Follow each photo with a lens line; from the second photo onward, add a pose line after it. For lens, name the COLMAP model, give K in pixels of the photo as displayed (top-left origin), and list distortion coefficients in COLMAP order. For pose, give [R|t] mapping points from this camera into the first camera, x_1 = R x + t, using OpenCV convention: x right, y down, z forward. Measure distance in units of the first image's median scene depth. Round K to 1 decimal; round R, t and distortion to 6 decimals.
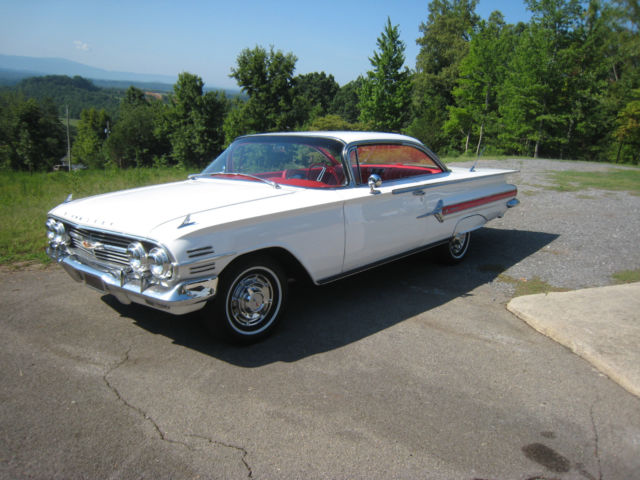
lens RADIAL K [[522.9, 0, 325.7], [0, 522.9, 238.4], [0, 0, 1]] dist [-0.139796, 0.108042]
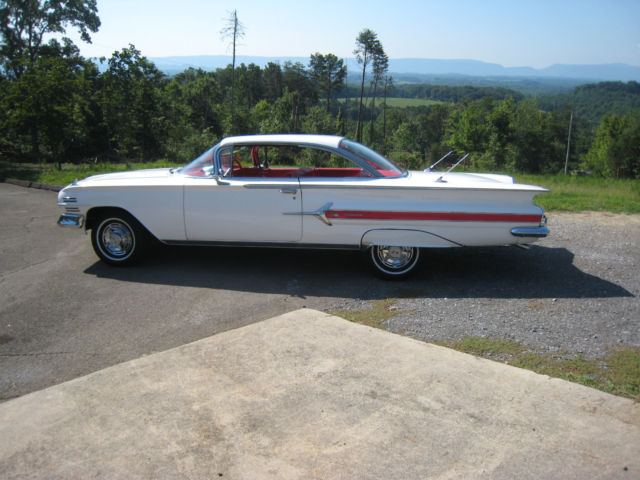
lens RADIAL K [[522.9, 0, 325.7], [0, 522.9, 238.4], [0, 0, 1]] dist [-0.139796, 0.108042]
pose [[0.559660, 0.168575, -0.811396, 0.099063], [-0.178198, 0.980669, 0.080830, -0.008307], [0.809337, 0.099352, 0.578881, 0.040263]]
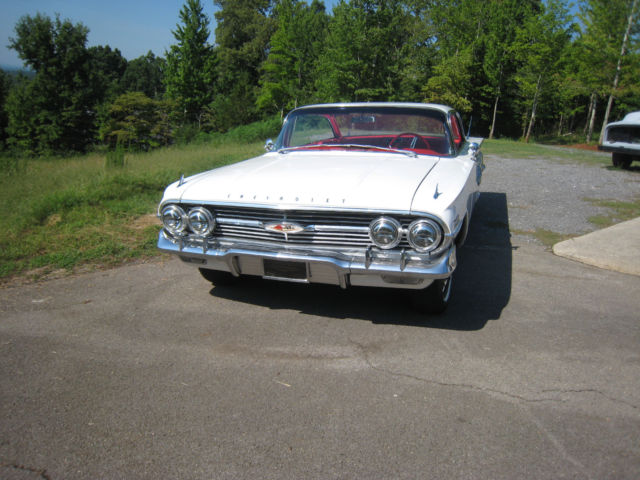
lens RADIAL K [[522.9, 0, 325.7], [0, 522.9, 238.4], [0, 0, 1]] dist [-0.139796, 0.108042]
pose [[0.920653, -0.099752, 0.377422, -0.047485], [0.082943, 0.994712, 0.060575, -0.001249], [-0.381469, -0.024464, 0.924058, 0.009848]]
